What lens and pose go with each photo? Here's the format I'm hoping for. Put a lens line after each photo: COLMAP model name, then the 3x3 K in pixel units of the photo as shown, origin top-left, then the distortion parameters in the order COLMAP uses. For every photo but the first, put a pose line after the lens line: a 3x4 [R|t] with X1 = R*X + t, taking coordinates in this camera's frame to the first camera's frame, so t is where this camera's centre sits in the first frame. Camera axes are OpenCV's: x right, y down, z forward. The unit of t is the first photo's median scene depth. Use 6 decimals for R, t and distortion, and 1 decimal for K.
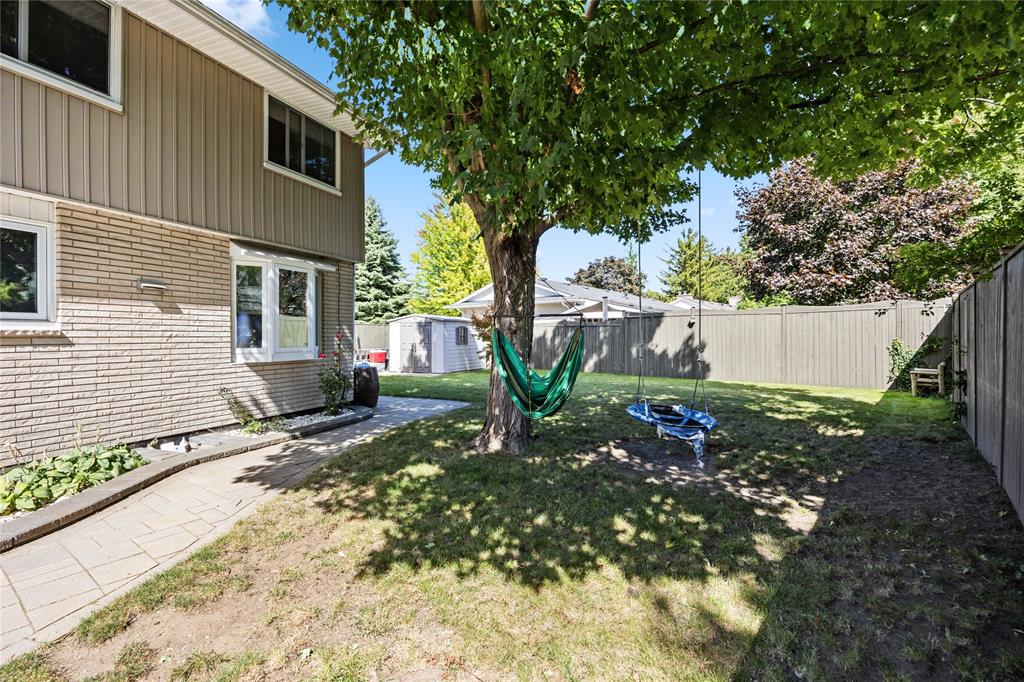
lens RADIAL K [[457.7, 0, 524.7], [0, 457.7, 338.1], [0, 0, 1]] dist [-0.015673, 0.000337]
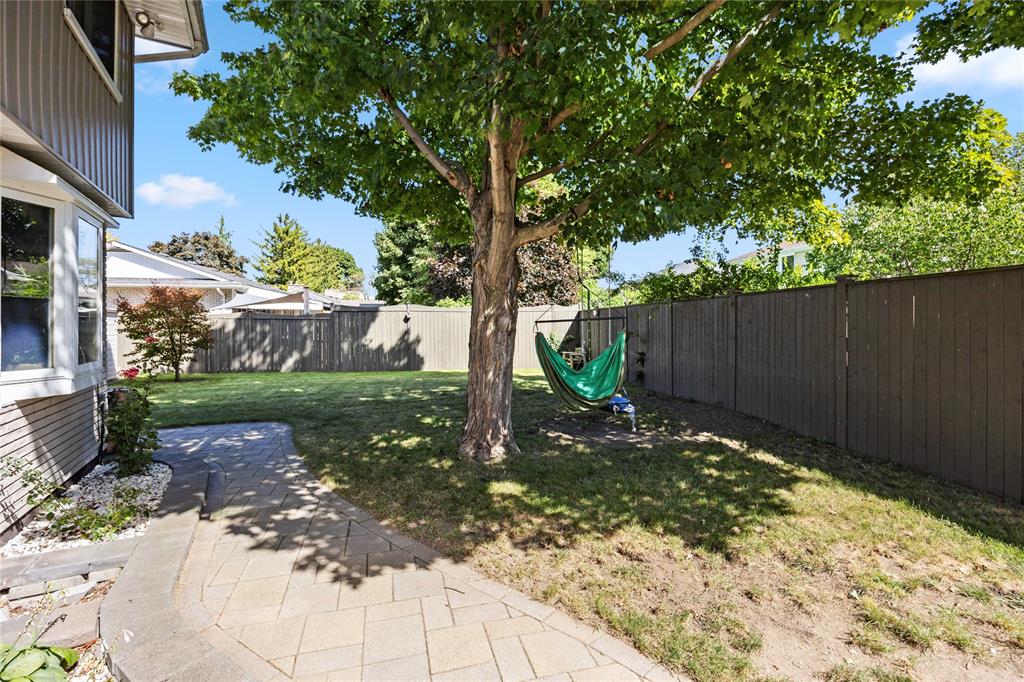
lens RADIAL K [[457.7, 0, 524.7], [0, 457.7, 338.1], [0, 0, 1]] dist [-0.015673, 0.000337]
pose [[0.635610, -0.017748, 0.771806, -0.326318], [0.003209, 0.999788, 0.020348, -0.009550], [-0.772003, -0.010457, 0.635532, 0.146107]]
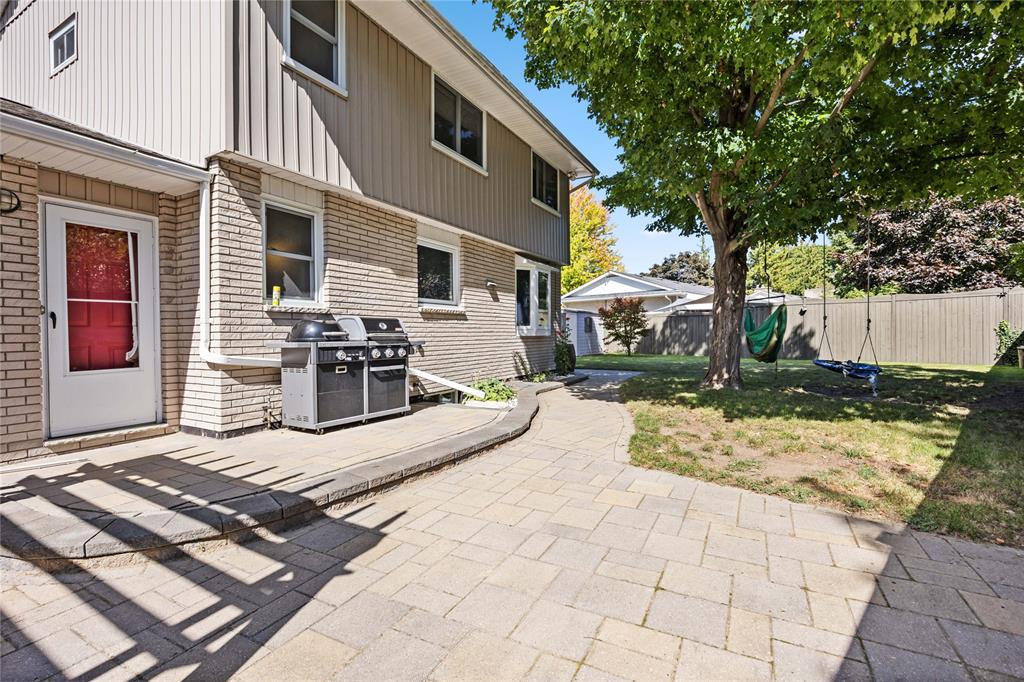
lens RADIAL K [[457.7, 0, 524.7], [0, 457.7, 338.1], [0, 0, 1]] dist [-0.015673, 0.000337]
pose [[0.993171, -0.004998, -0.116557, -0.217946], [0.005761, 0.999964, 0.006203, 0.026495], [0.116522, -0.006832, 0.993165, -0.237102]]
